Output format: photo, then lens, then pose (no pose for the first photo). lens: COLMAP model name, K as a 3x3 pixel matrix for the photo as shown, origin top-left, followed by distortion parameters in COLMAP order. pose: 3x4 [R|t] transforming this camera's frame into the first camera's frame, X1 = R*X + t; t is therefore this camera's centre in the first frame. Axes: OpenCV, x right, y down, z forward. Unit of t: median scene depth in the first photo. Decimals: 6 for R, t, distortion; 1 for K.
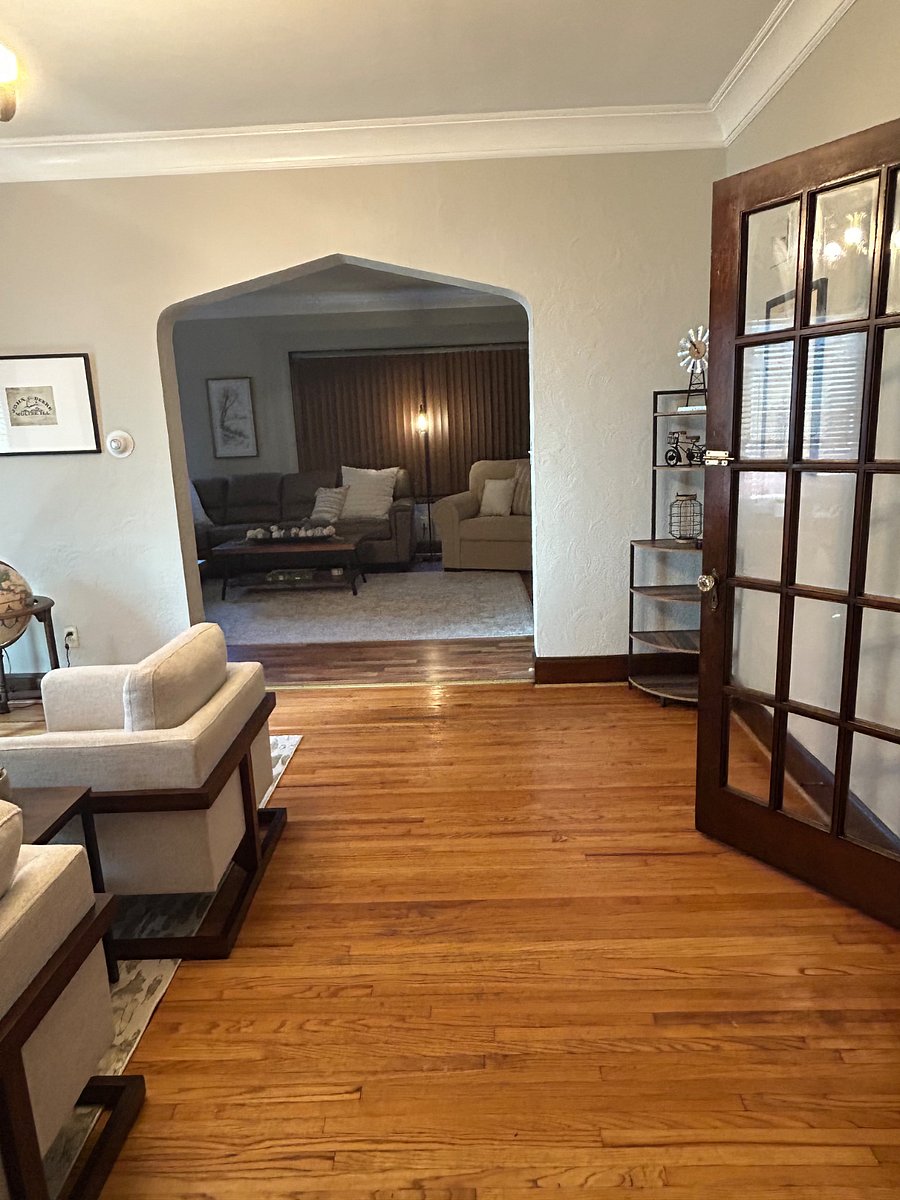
lens RADIAL K [[757.5, 0, 449.6], [0, 757.5, 595.7], [0, 0, 1]] dist [0.000944, -0.000608]
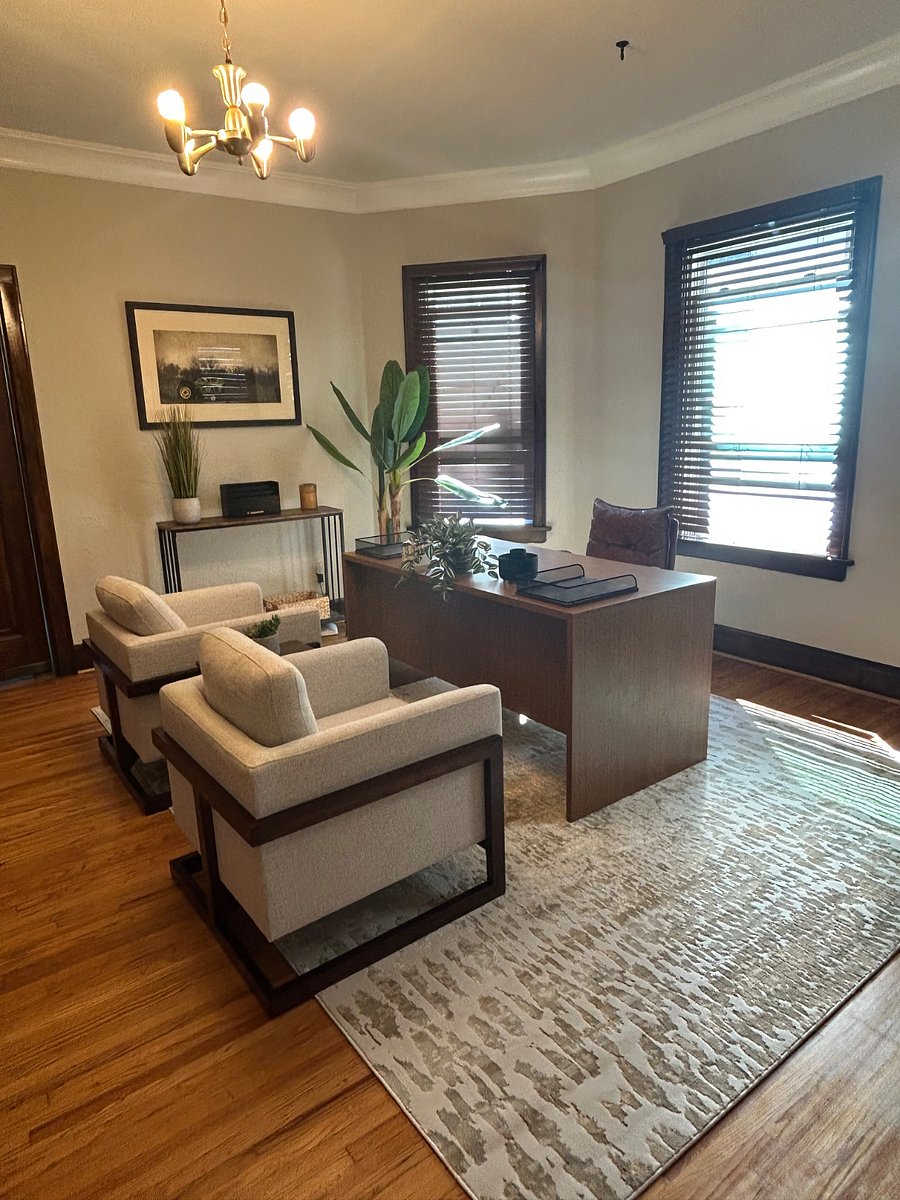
lens RADIAL K [[757.5, 0, 447.2], [0, 757.5, 601.7], [0, 0, 1]] dist [0.000944, -0.000608]
pose [[-0.788624, 0.212273, -0.577072, -0.029296], [-0.065512, 0.904169, 0.422121, -0.237041], [0.611376, 0.370700, -0.699143, 1.109926]]
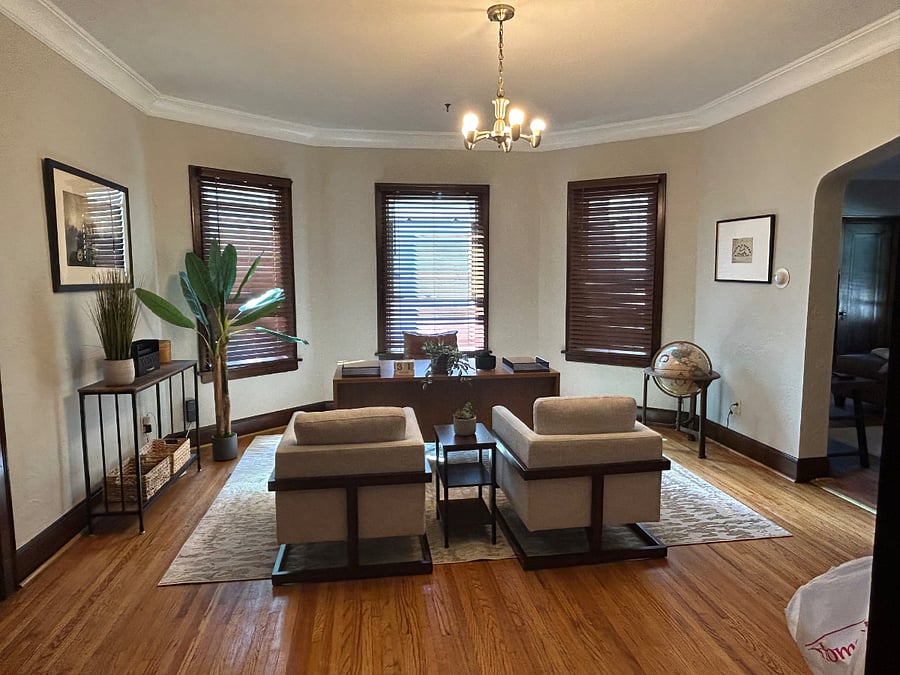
lens RADIAL K [[568.1, 0, 453.2], [0, 568.1, 334.6], [0, 0, 1]] dist [0.000944, -0.000608]
pose [[0.170204, 0.148733, -0.974120, 0.520793], [-0.211478, 0.971024, 0.111309, -0.099841], [0.962449, 0.187060, 0.196726, 0.277086]]
